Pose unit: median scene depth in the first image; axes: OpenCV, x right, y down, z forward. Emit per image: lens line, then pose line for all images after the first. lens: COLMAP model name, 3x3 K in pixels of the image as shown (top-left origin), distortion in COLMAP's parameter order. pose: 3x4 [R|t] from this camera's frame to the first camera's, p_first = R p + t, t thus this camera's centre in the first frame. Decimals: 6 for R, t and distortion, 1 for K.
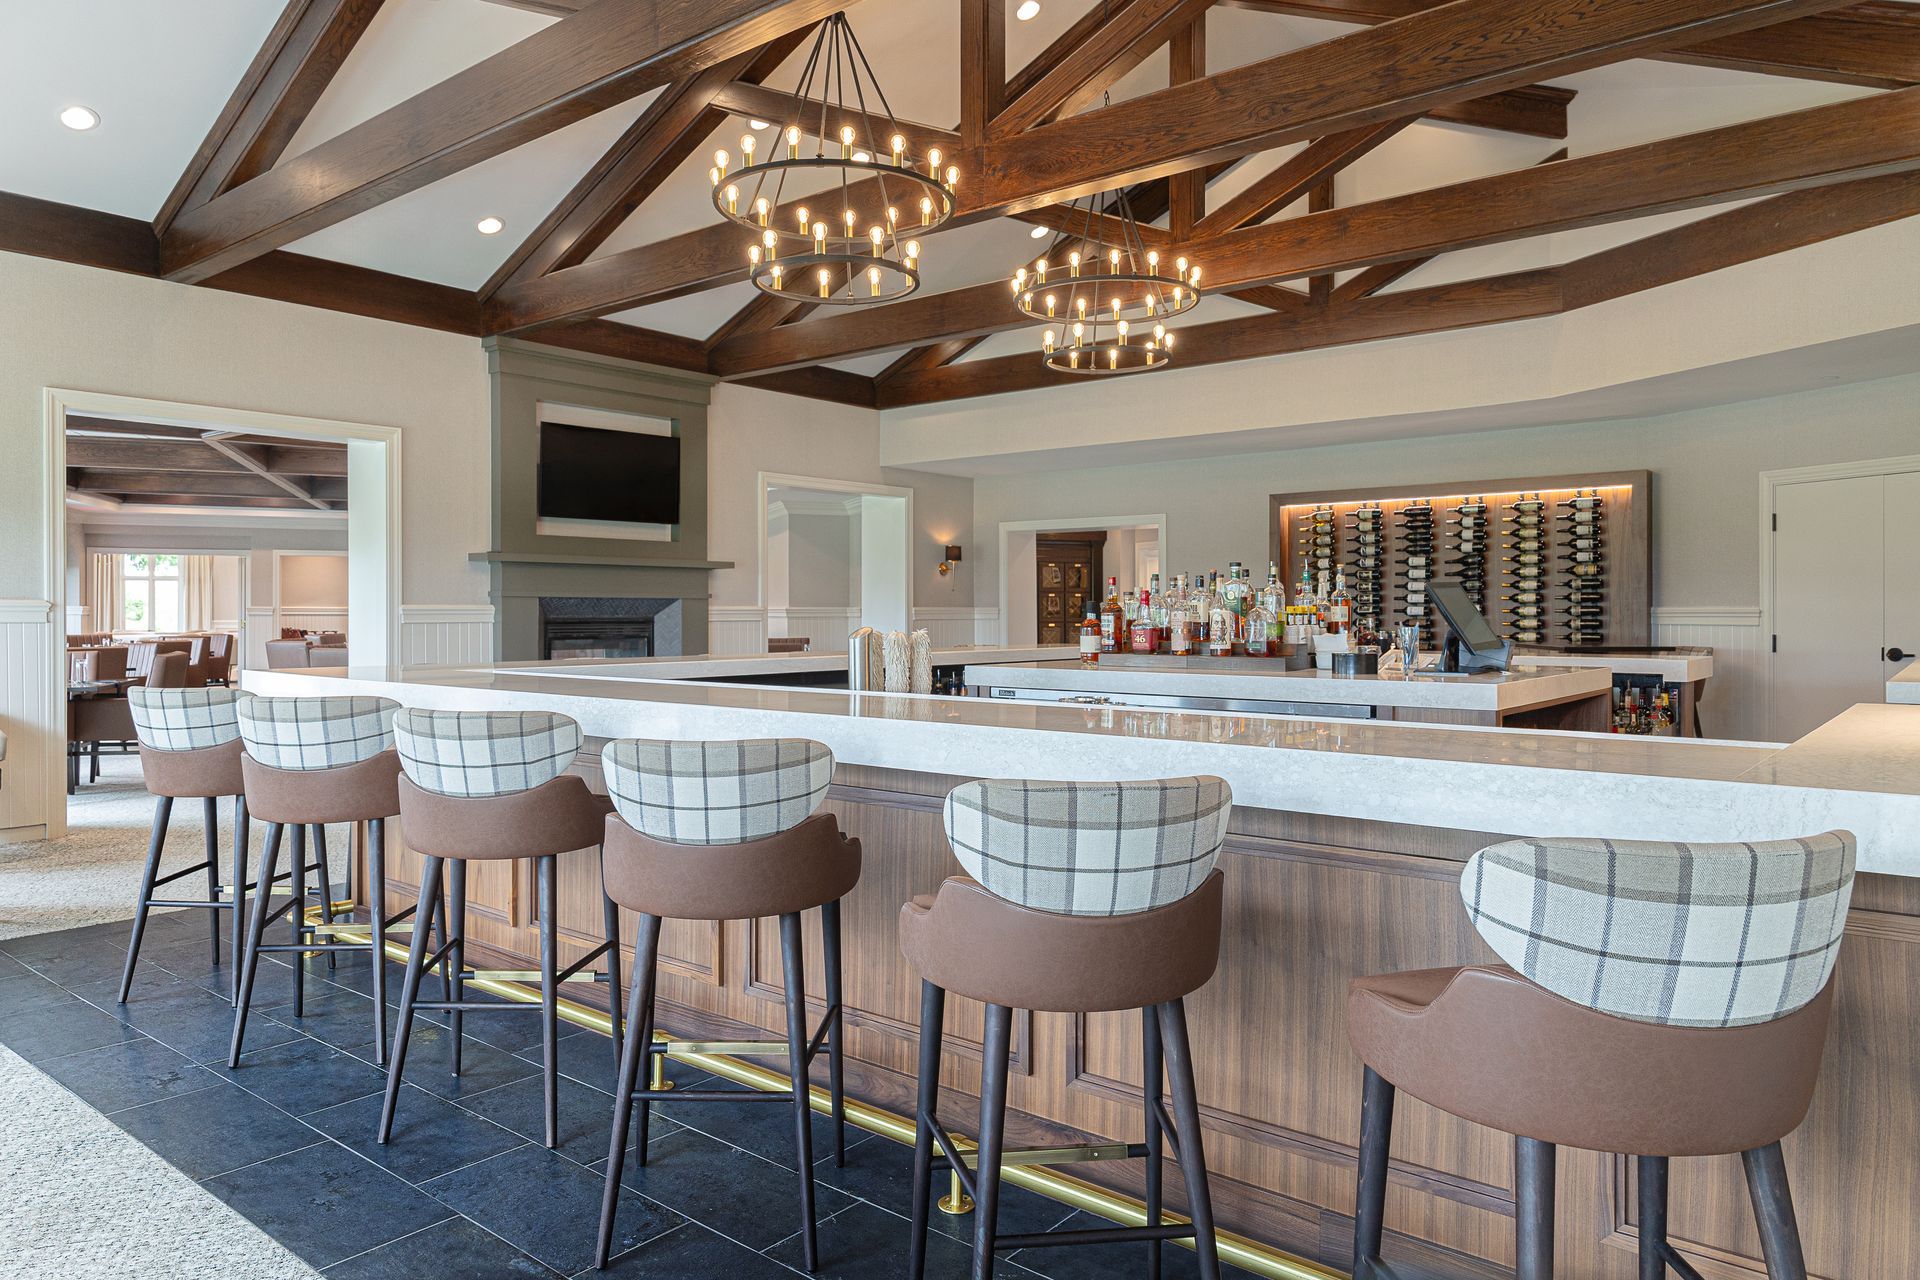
lens RADIAL K [[1259.8, 0, 962.9], [0, 1259.8, 614.9], [0, 0, 1]] dist [0.003966, -0.000616]
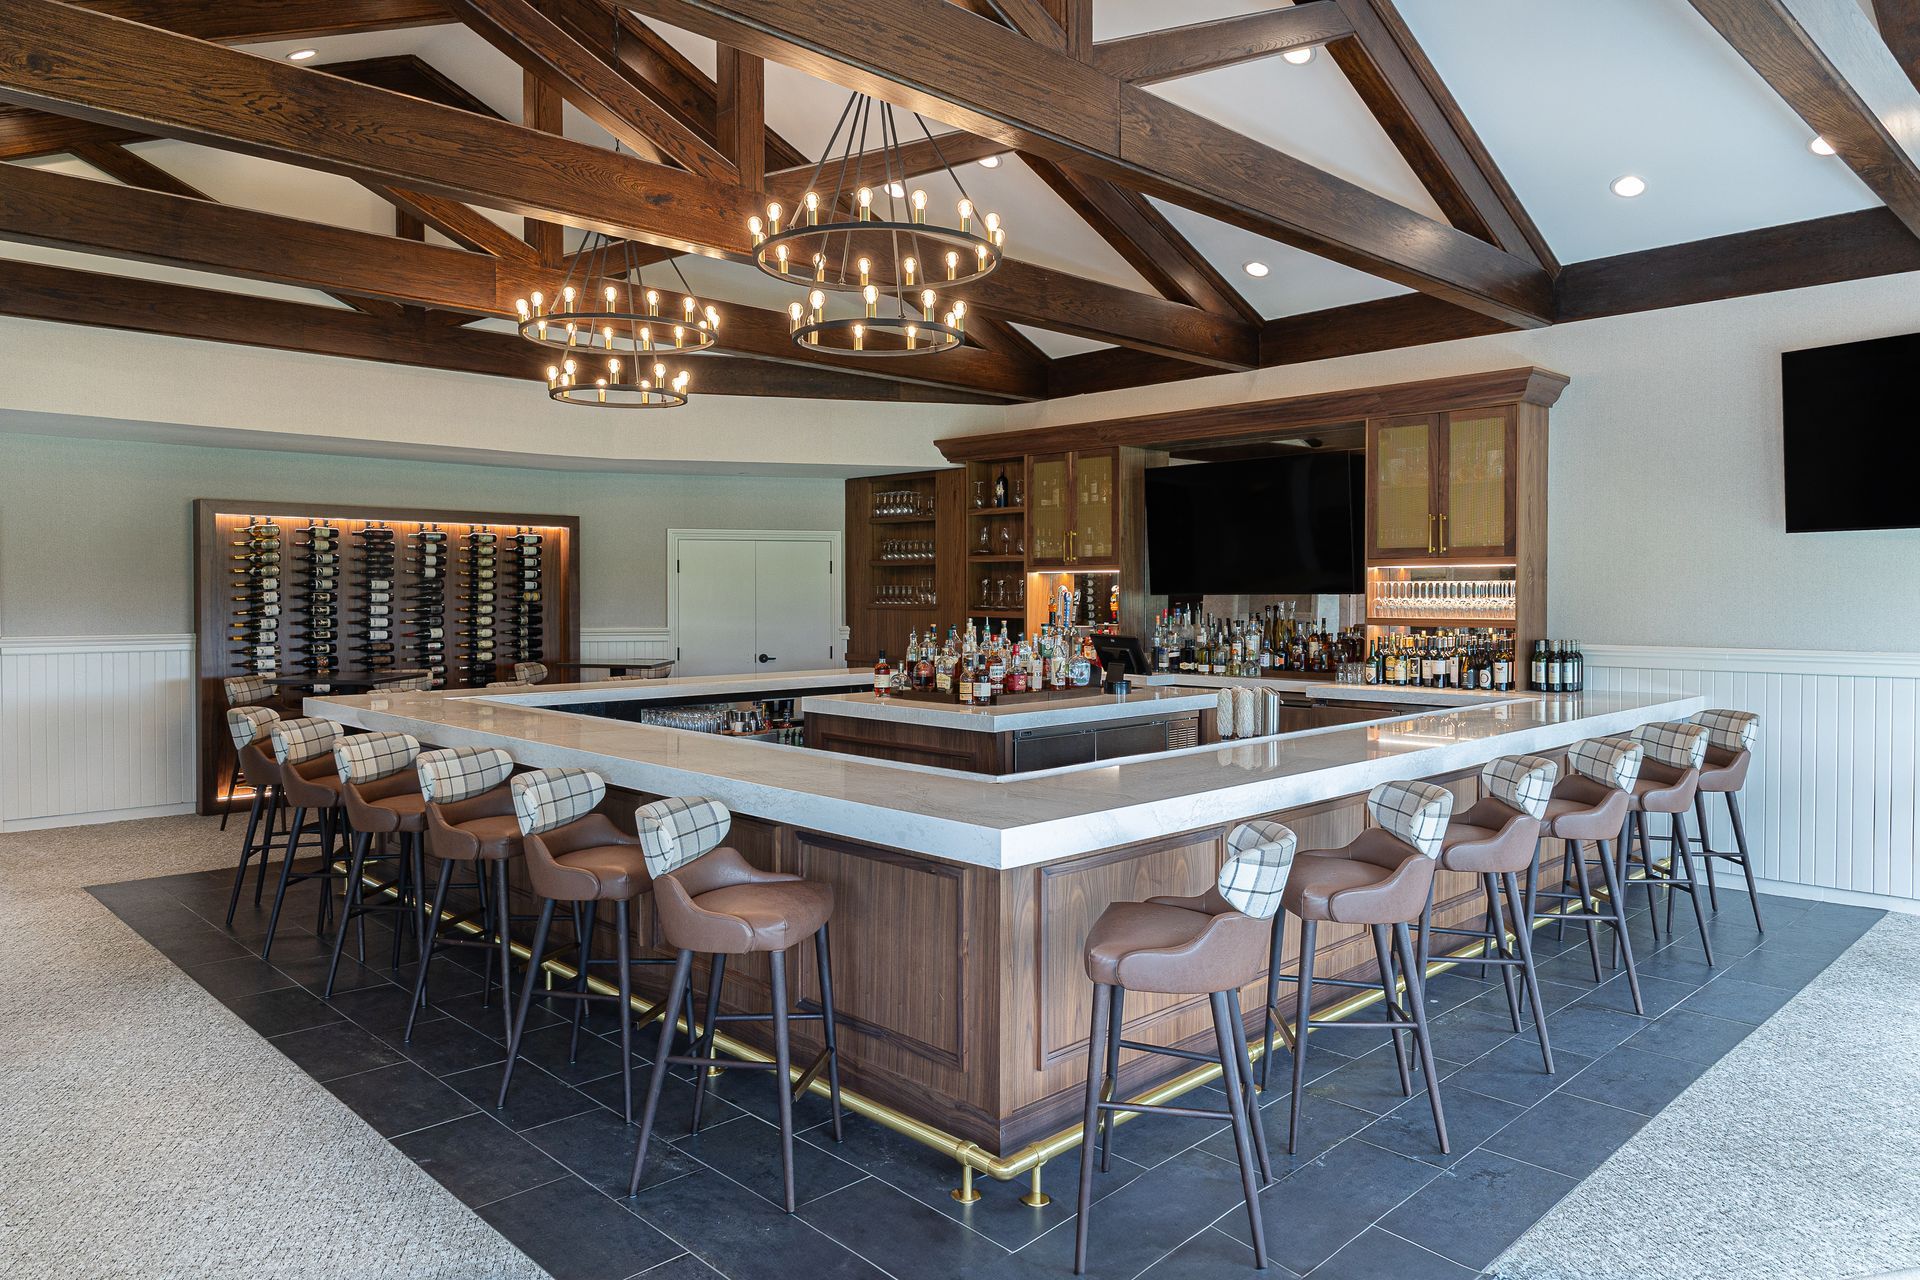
lens RADIAL K [[1259.8, 0, 962.9], [0, 1259.8, 614.9], [0, 0, 1]] dist [0.003966, -0.000616]
pose [[0.106831, -0.017639, 0.994121, -0.591458], [0.000694, 0.999844, 0.017666, -0.037607], [-0.994277, -0.001197, 0.106826, 0.460992]]
